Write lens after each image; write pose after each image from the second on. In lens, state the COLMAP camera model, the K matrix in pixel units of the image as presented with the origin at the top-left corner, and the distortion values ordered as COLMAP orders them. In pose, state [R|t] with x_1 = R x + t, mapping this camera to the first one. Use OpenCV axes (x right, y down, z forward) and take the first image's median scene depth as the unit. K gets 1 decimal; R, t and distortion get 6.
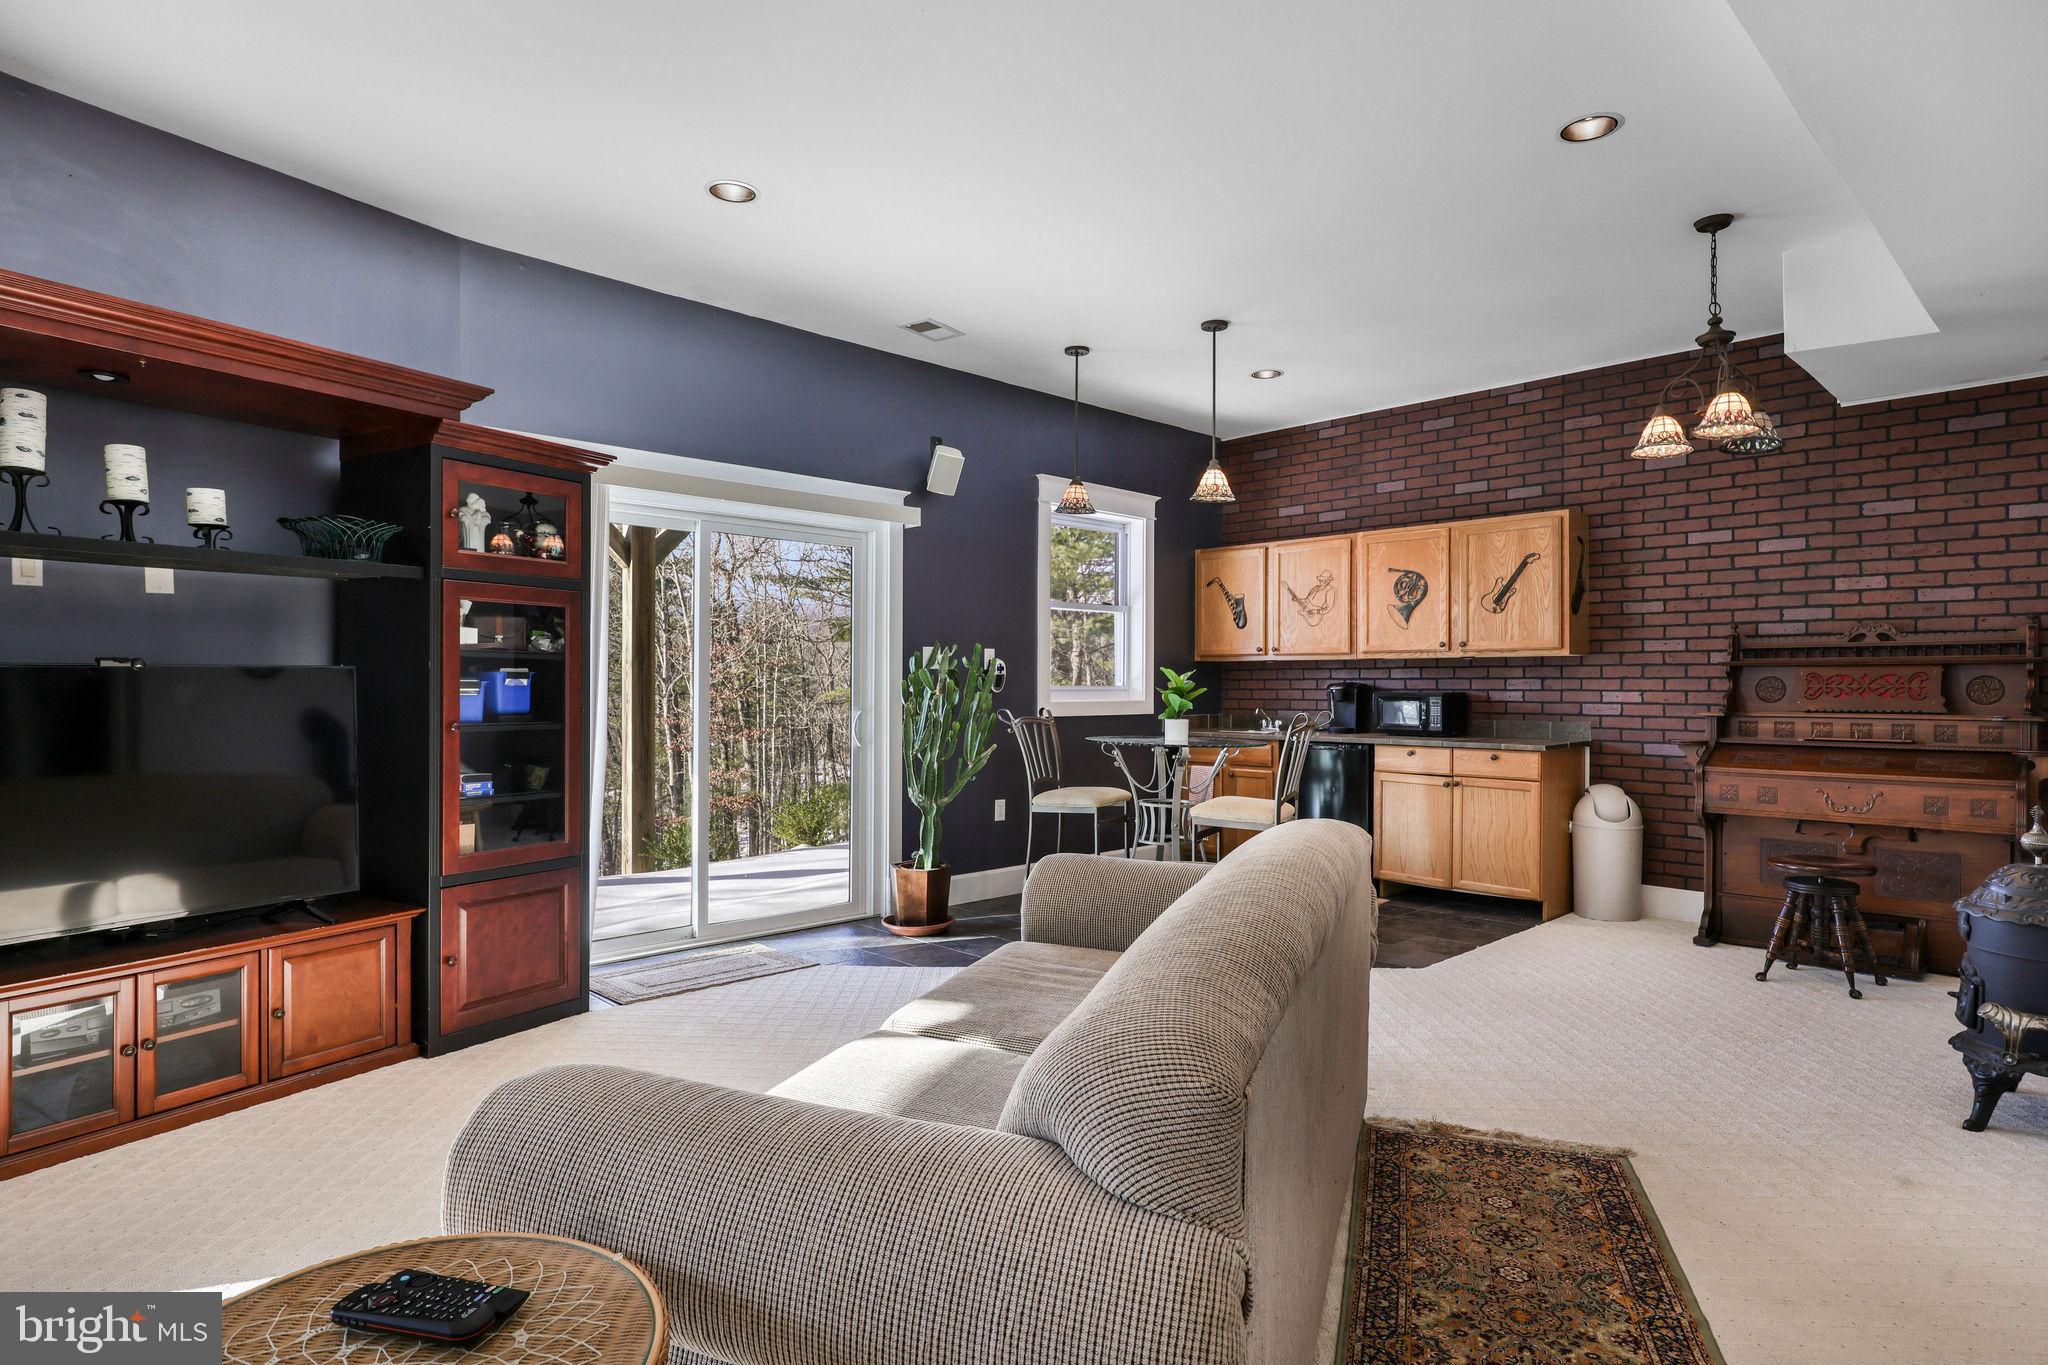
lens RADIAL K [[1117.7, 0, 1014.3], [0, 1117.7, 684.7], [0, 0, 1]] dist [0.002828, 0.001360]
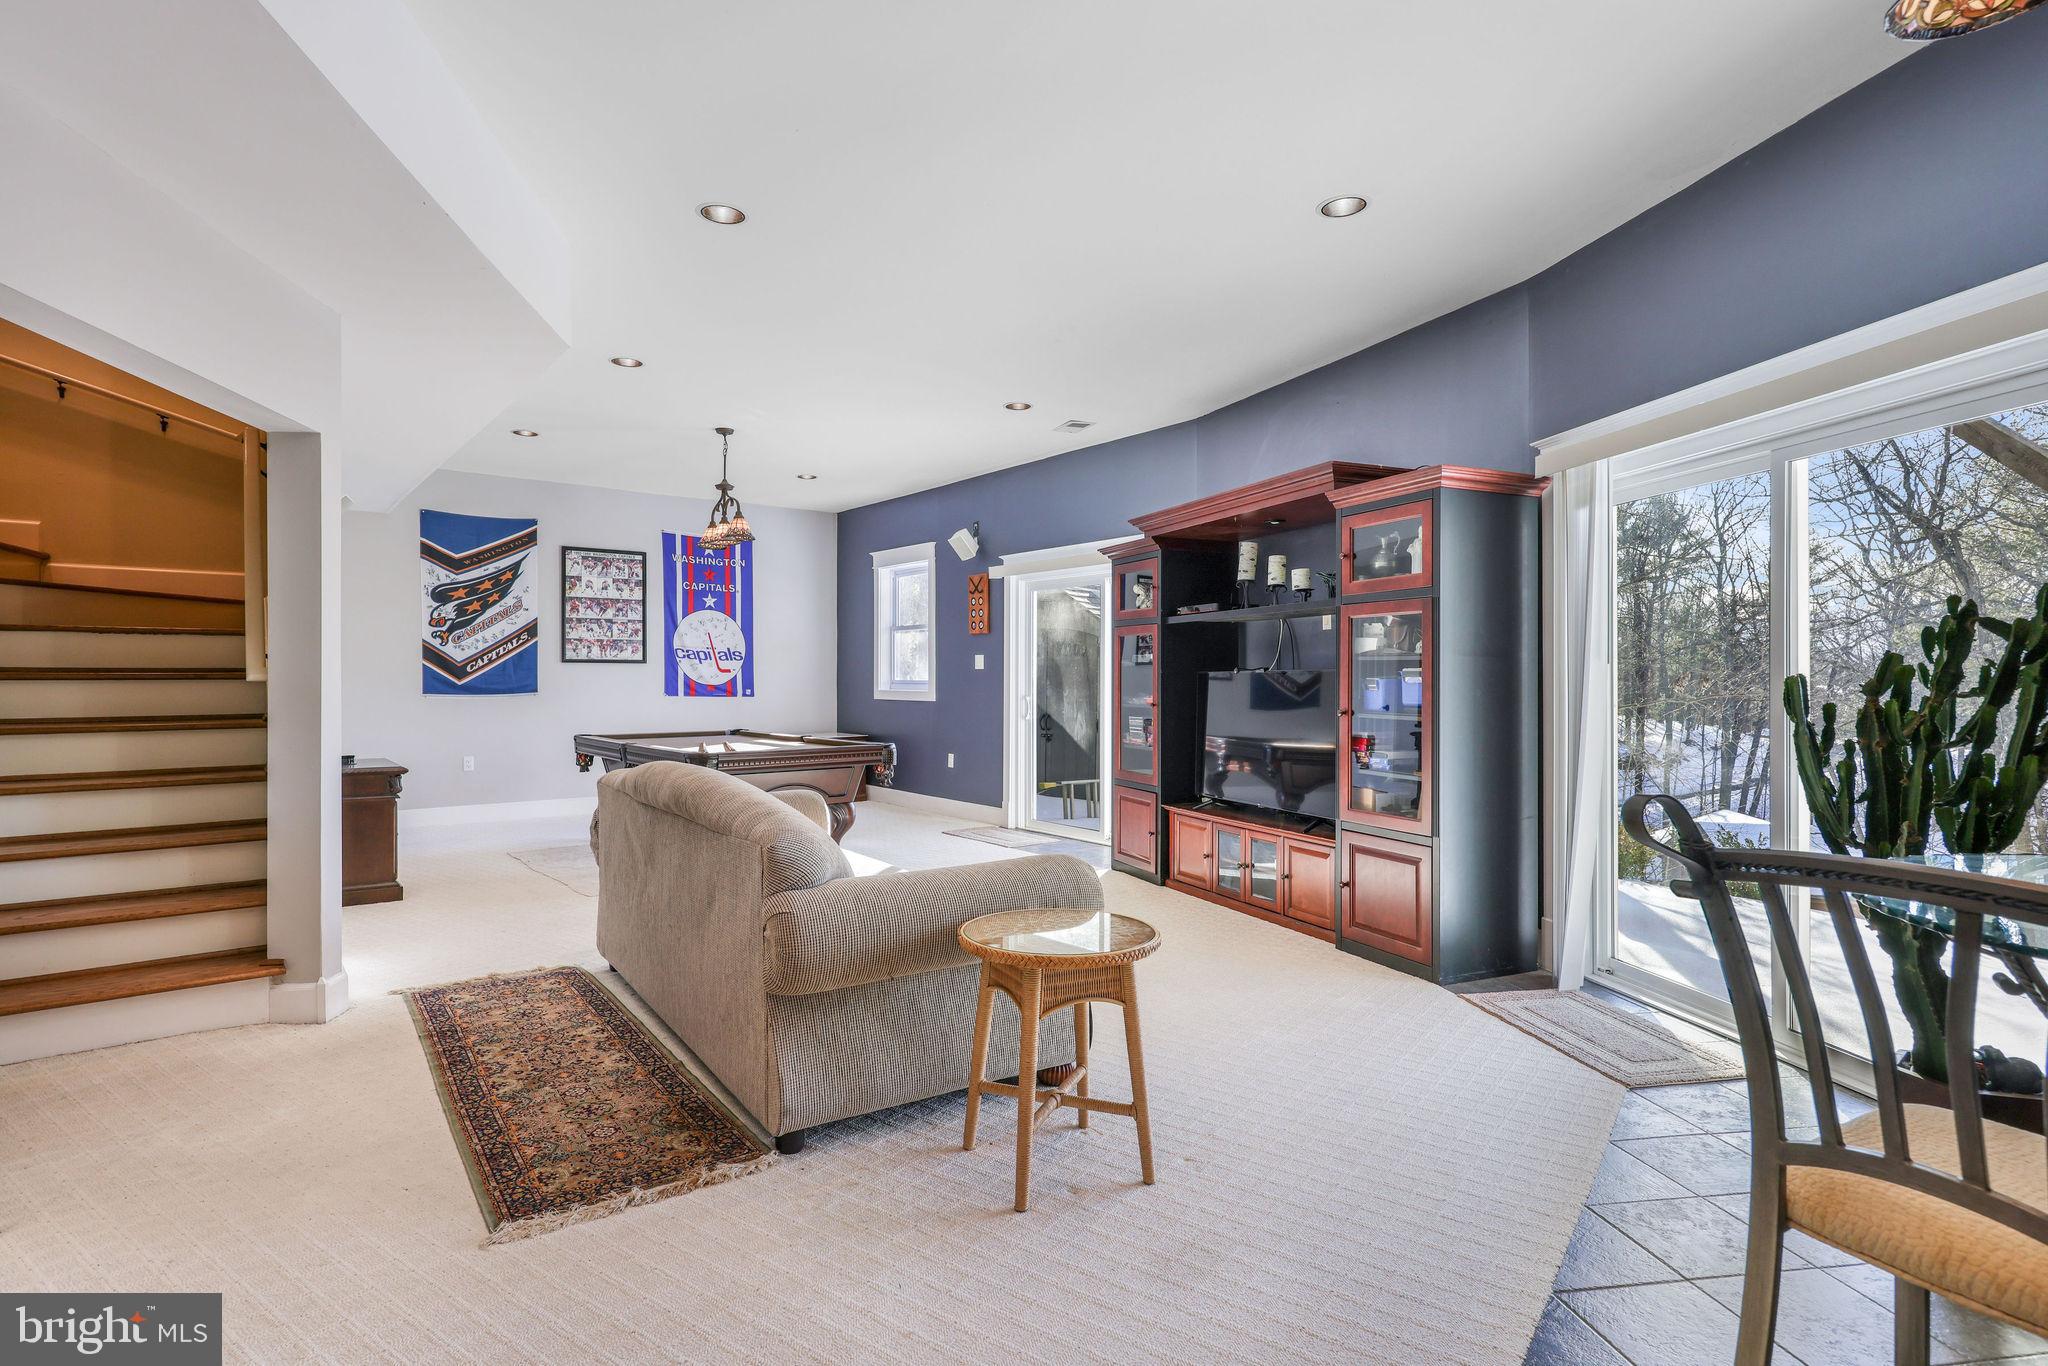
lens RADIAL K [[1037.8, 0, 1013.5], [0, 1037.8, 683.1], [0, 0, 1]] dist [0.004181, -0.001262]
pose [[-0.584707, -0.004512, -0.811232, 0.439951], [-0.007910, 0.999969, 0.000140, 0.002893], [0.811206, 0.006498, -0.584724, 0.817041]]
